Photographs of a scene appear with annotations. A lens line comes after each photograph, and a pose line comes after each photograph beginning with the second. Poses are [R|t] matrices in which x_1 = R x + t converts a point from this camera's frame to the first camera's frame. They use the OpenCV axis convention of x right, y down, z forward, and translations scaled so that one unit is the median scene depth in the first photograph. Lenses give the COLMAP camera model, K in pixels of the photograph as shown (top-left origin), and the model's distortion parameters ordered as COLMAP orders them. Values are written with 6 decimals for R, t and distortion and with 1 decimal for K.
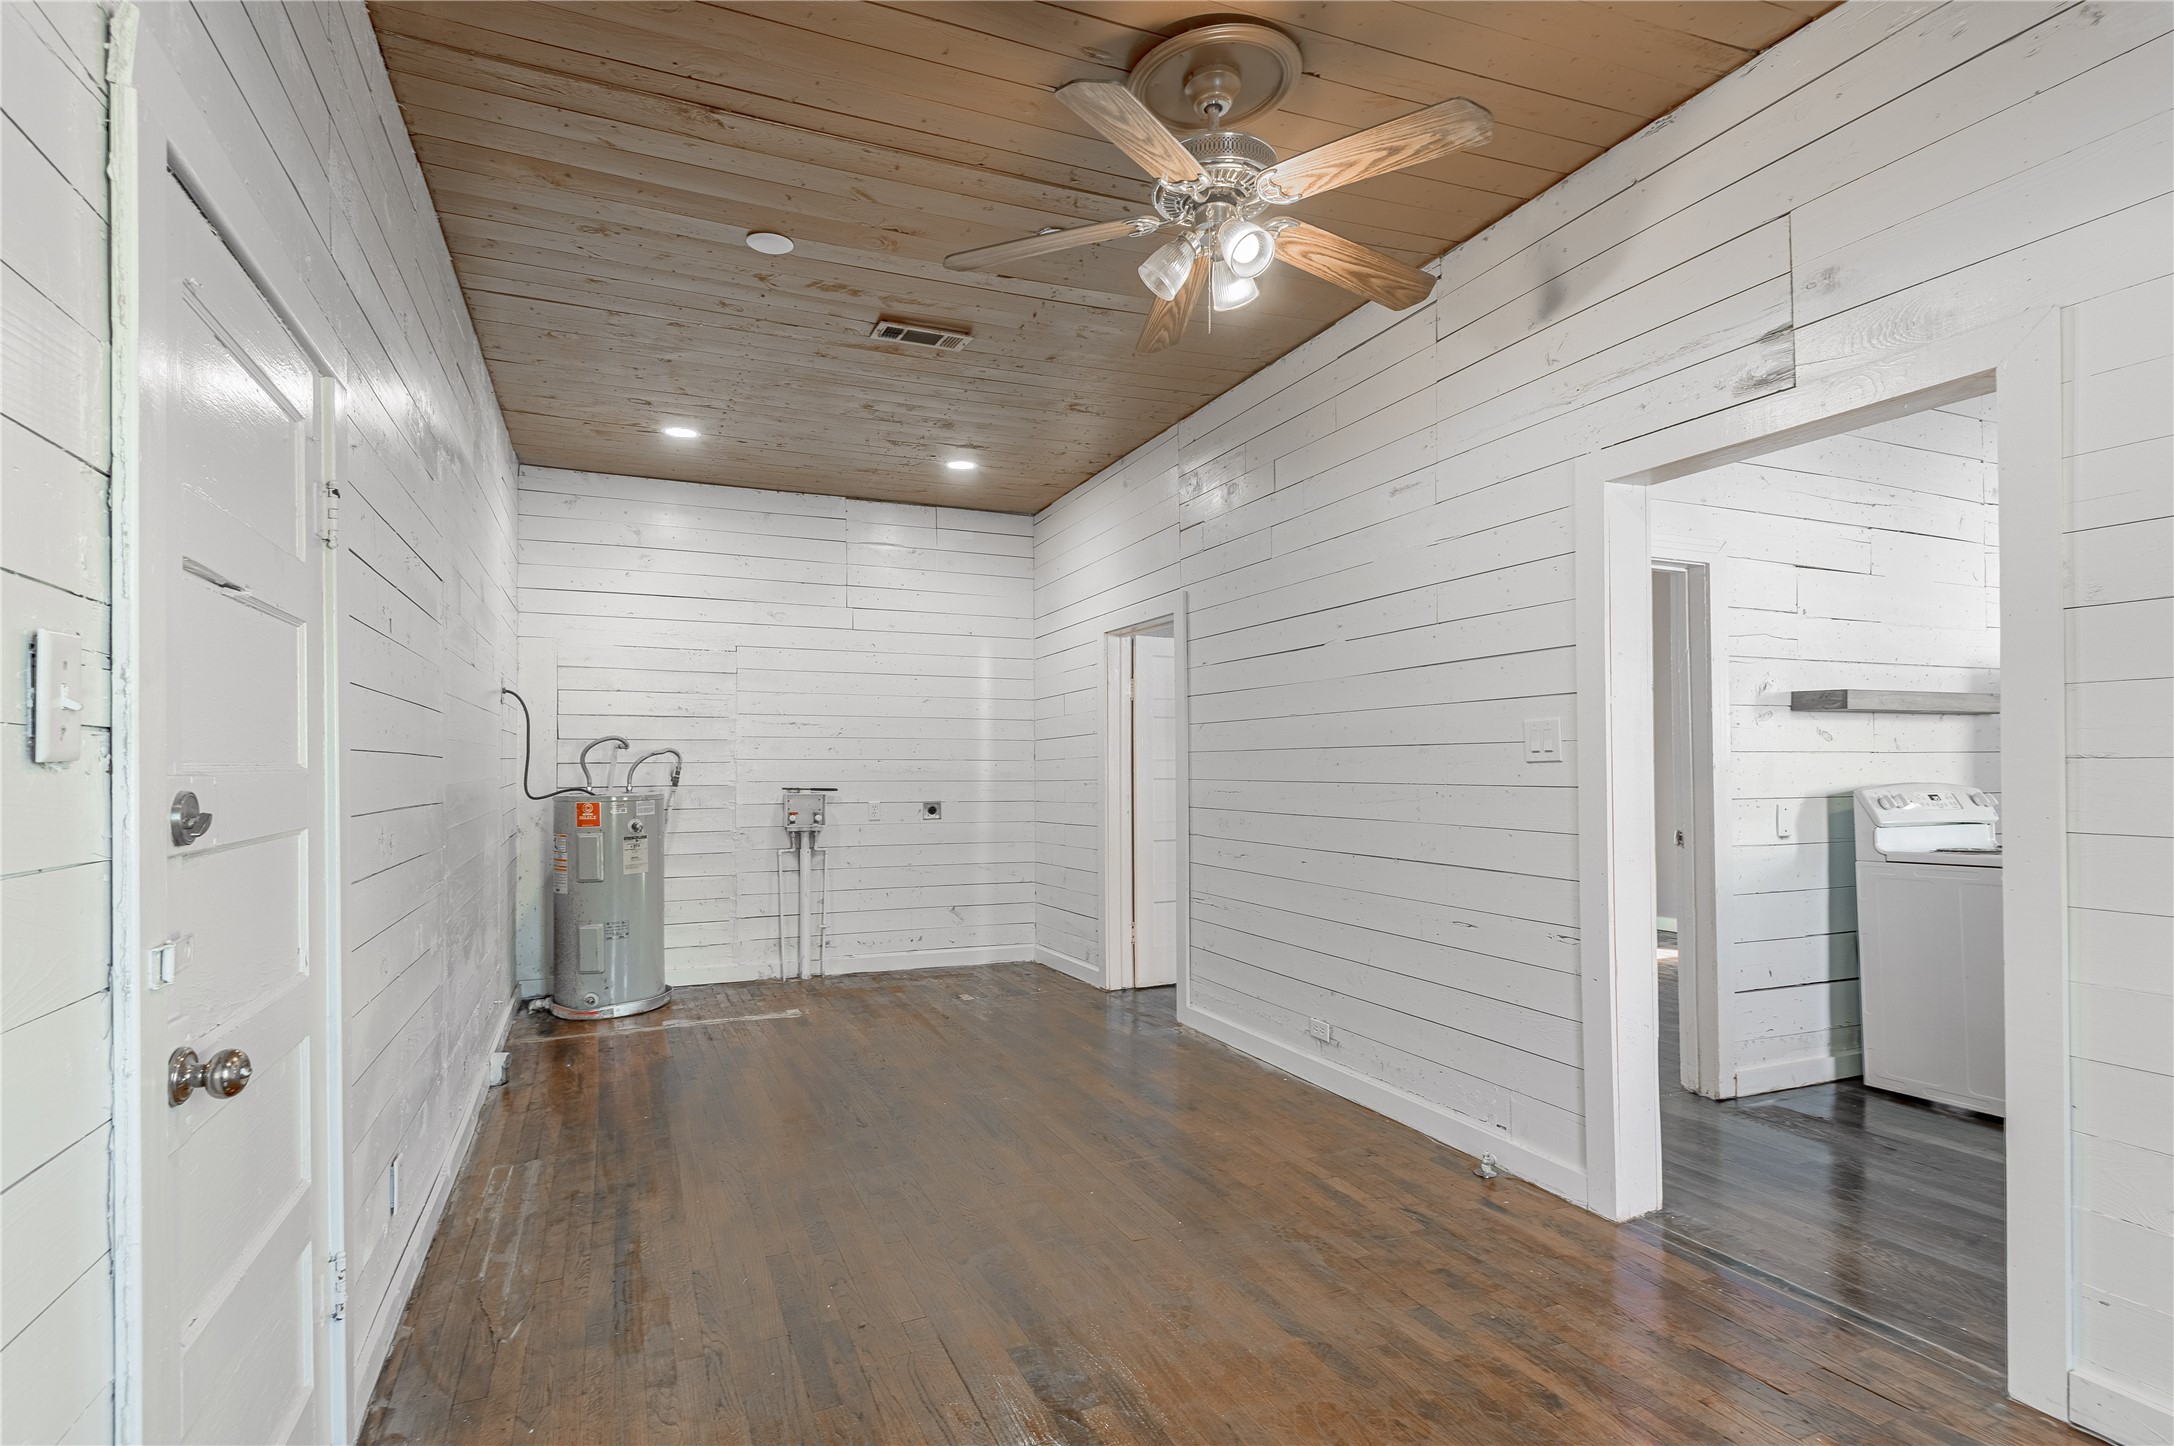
lens RADIAL K [[1149.9, 0, 1173.2], [0, 1149.9, 755.5], [0, 0, 1]] dist [0.089587, -0.076803]
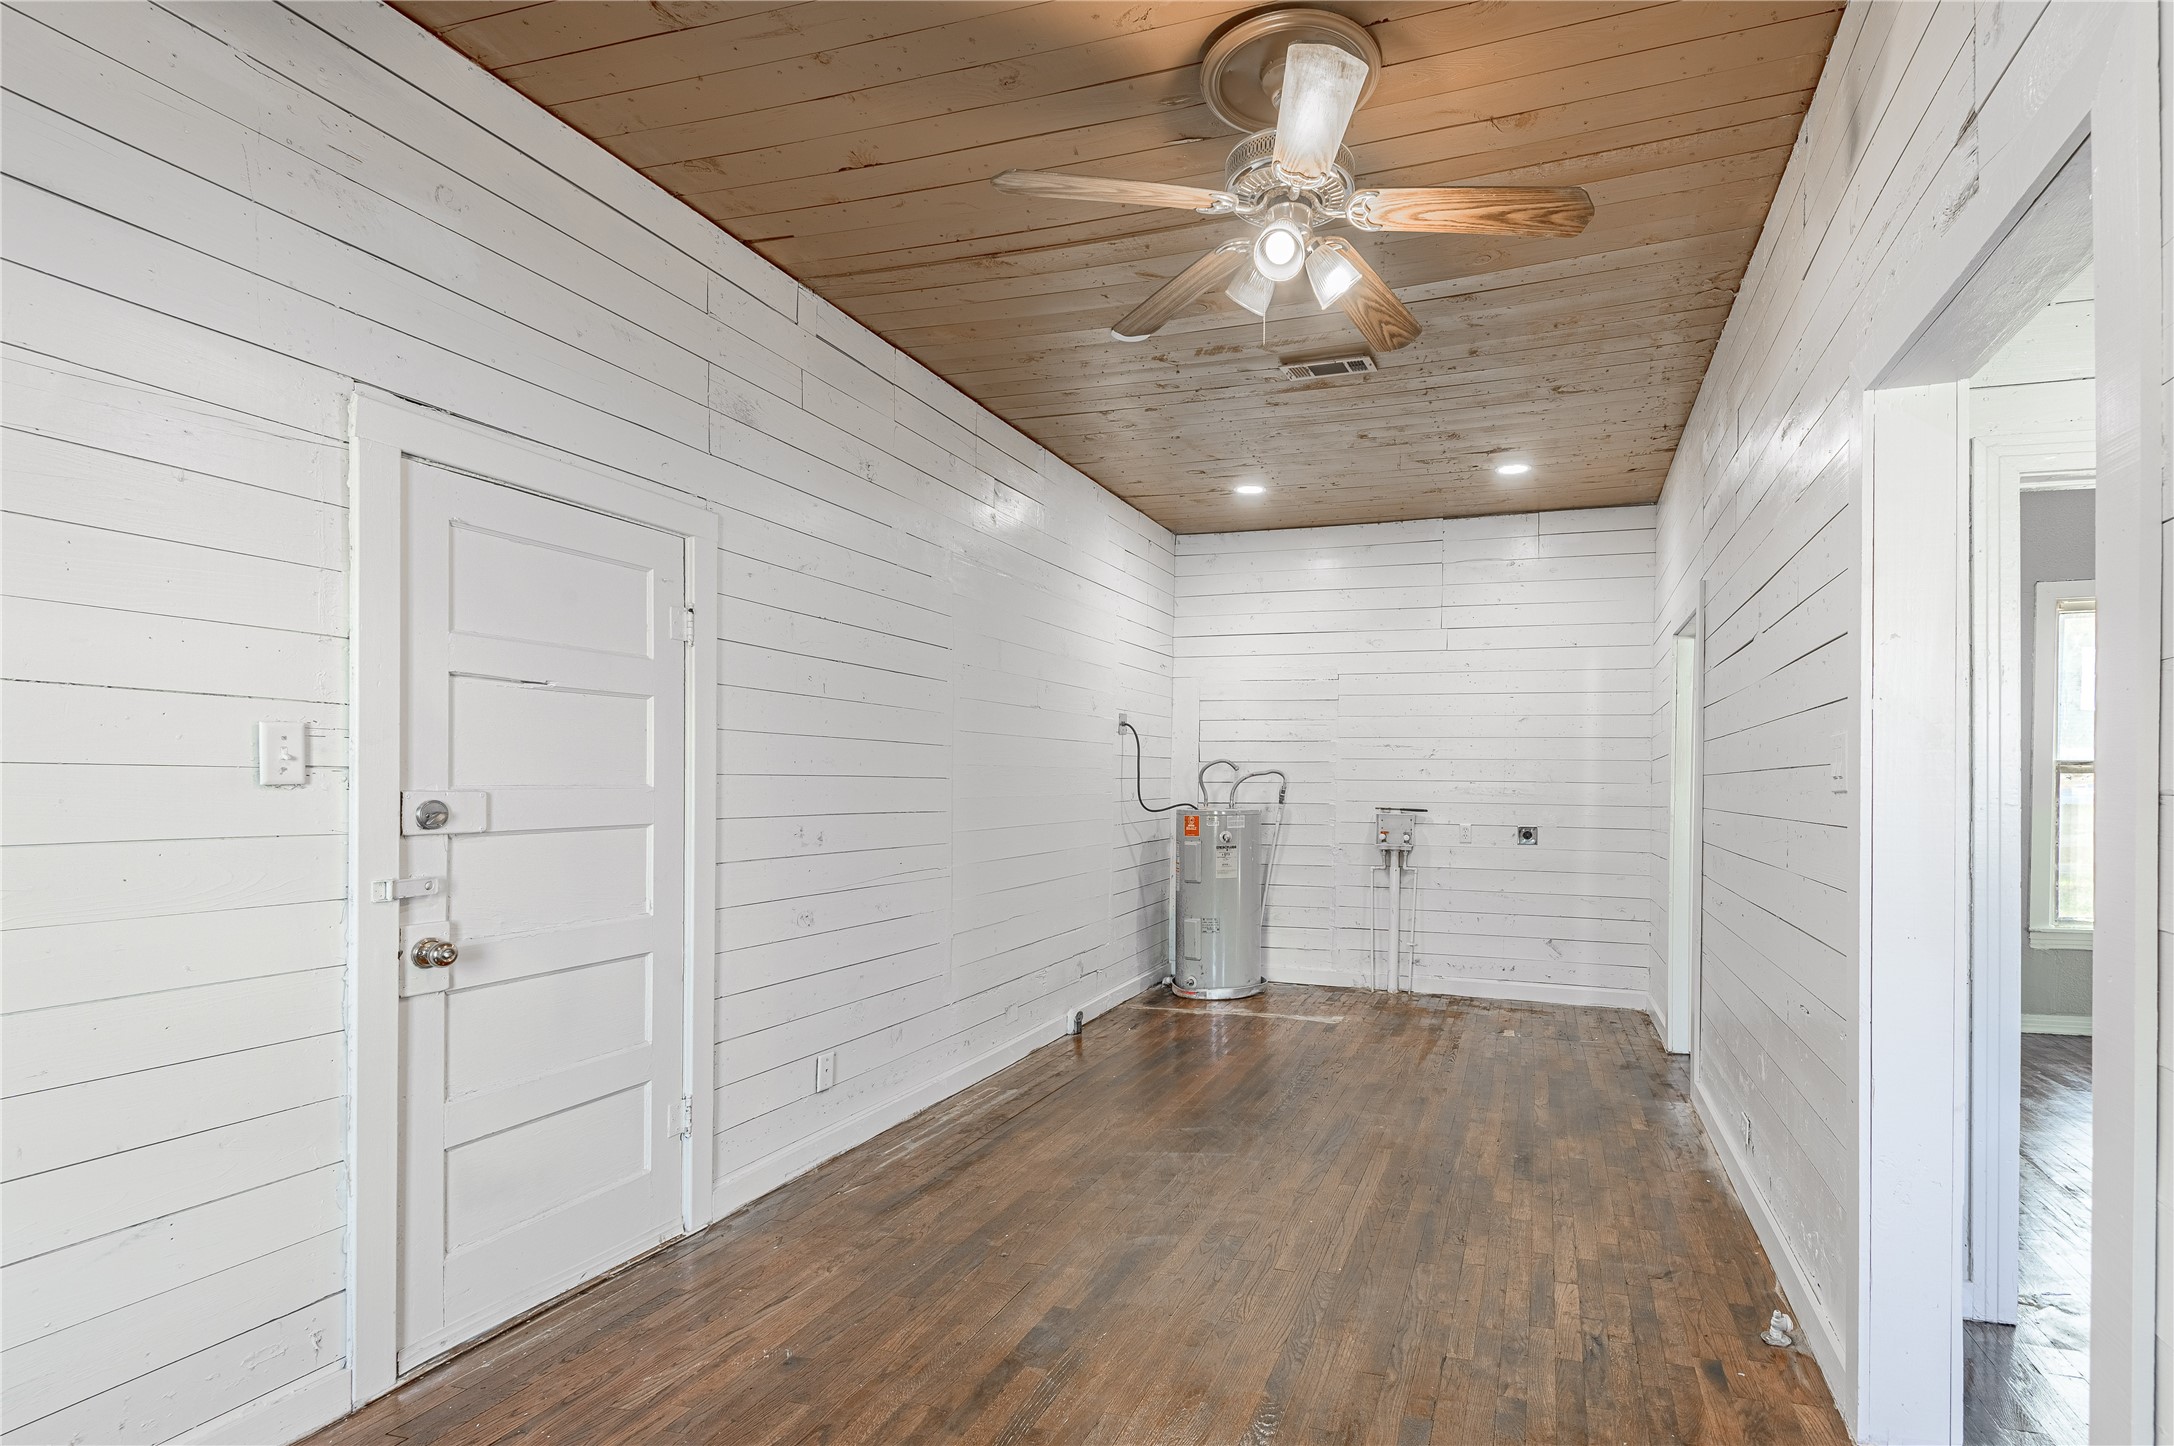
lens RADIAL K [[1197.9, 0, 1164.5], [0, 1197.9, 790.0], [0, 0, 1]] dist [0.029357, -0.000326]
pose [[0.726642, 0.012557, -0.686901, 0.306675], [-0.003753, 0.999891, 0.014308, -0.003028], [0.687006, -0.007818, 0.726610, 0.098821]]
